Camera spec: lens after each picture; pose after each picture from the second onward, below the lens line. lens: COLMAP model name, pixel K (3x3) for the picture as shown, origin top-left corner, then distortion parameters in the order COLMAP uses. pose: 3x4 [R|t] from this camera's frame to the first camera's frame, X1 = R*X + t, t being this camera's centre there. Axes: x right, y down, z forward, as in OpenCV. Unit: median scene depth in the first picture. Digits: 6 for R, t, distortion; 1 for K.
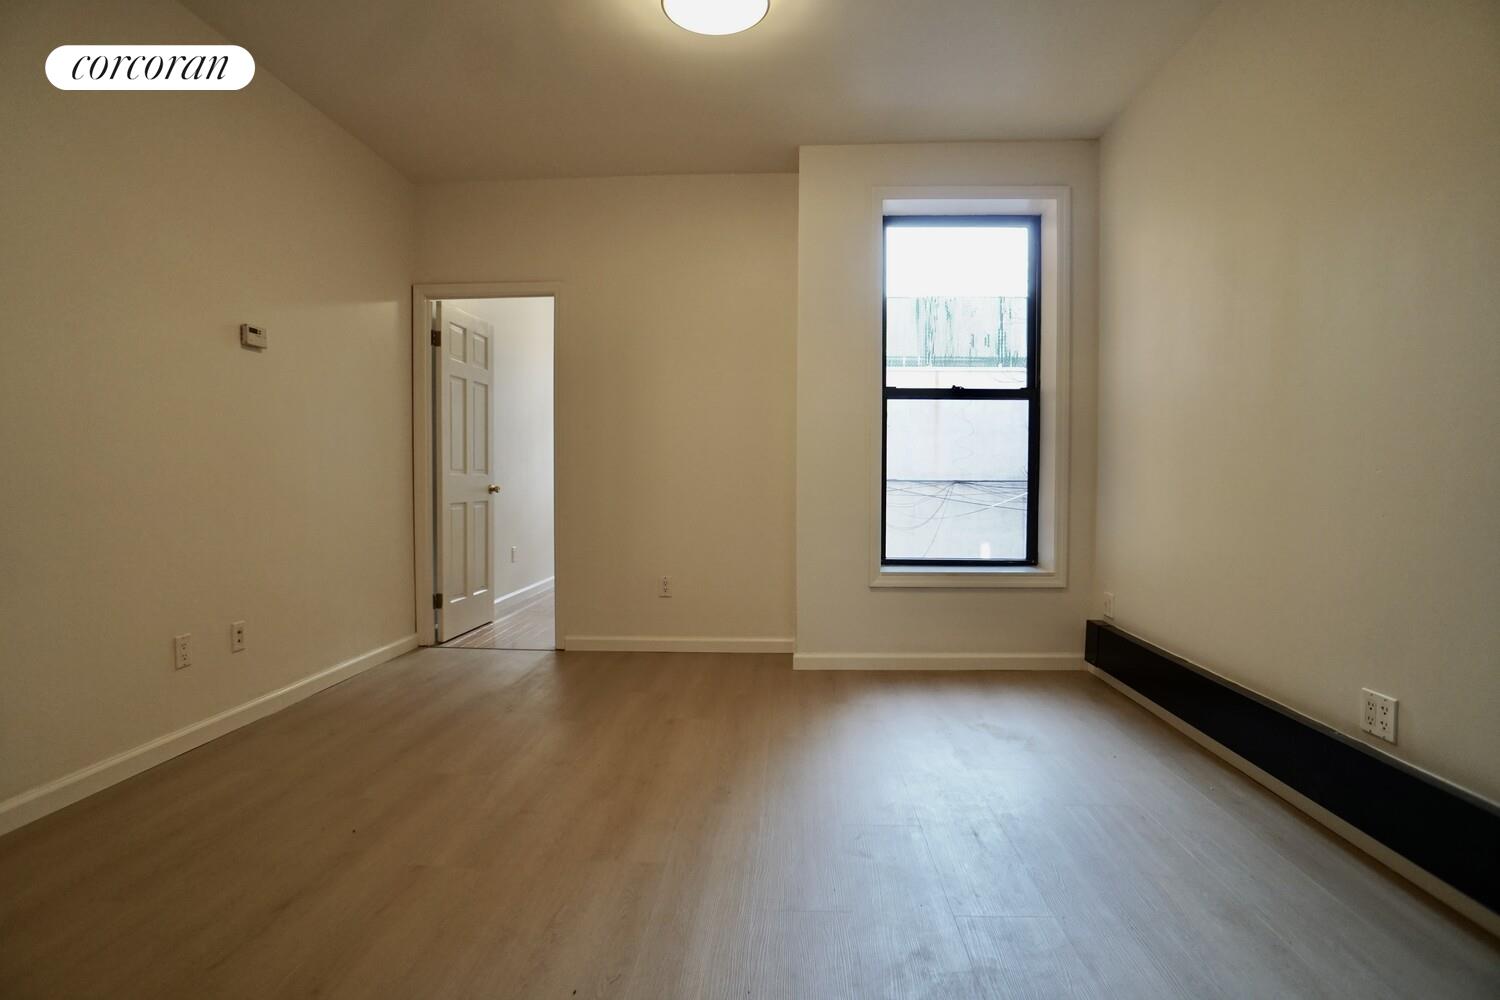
lens RADIAL K [[776.9, 0, 755.8], [0, 776.9, 509.9], [0, 0, 1]] dist [-0.032964, 0.000088]
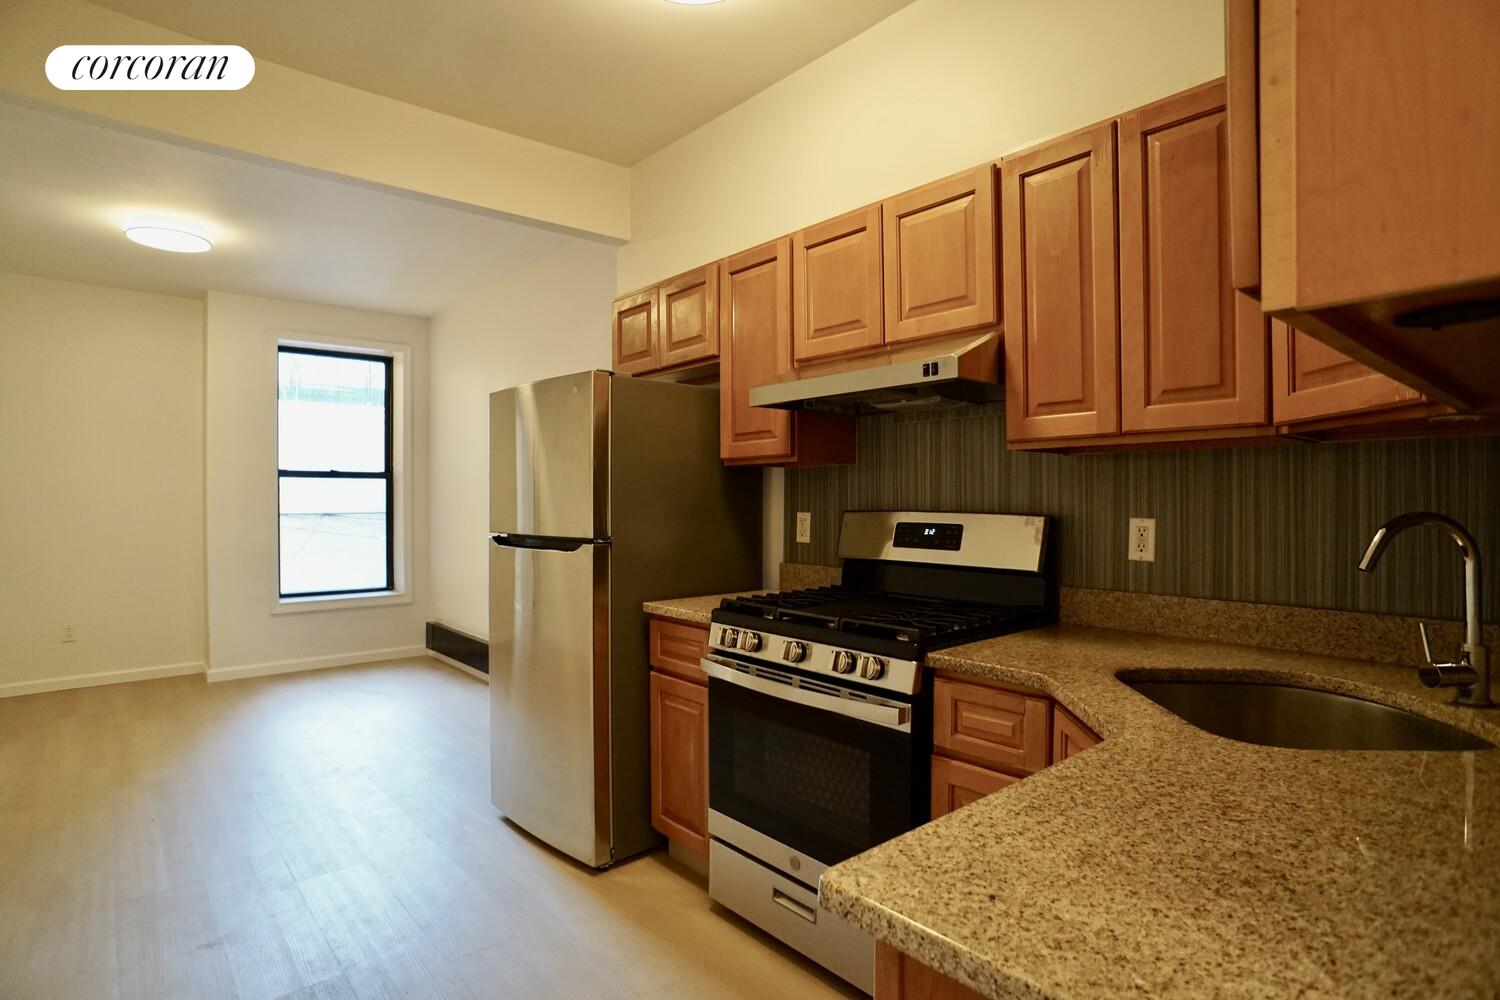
lens RADIAL K [[776.9, 0, 748.9], [0, 776.9, 504.4], [0, 0, 1]] dist [-0.032964, 0.000088]
pose [[0.722235, -0.008887, 0.691591, -0.181220], [0.030302, 0.999364, -0.018803, -0.047374], [-0.690984, 0.034536, 0.722044, -0.591375]]
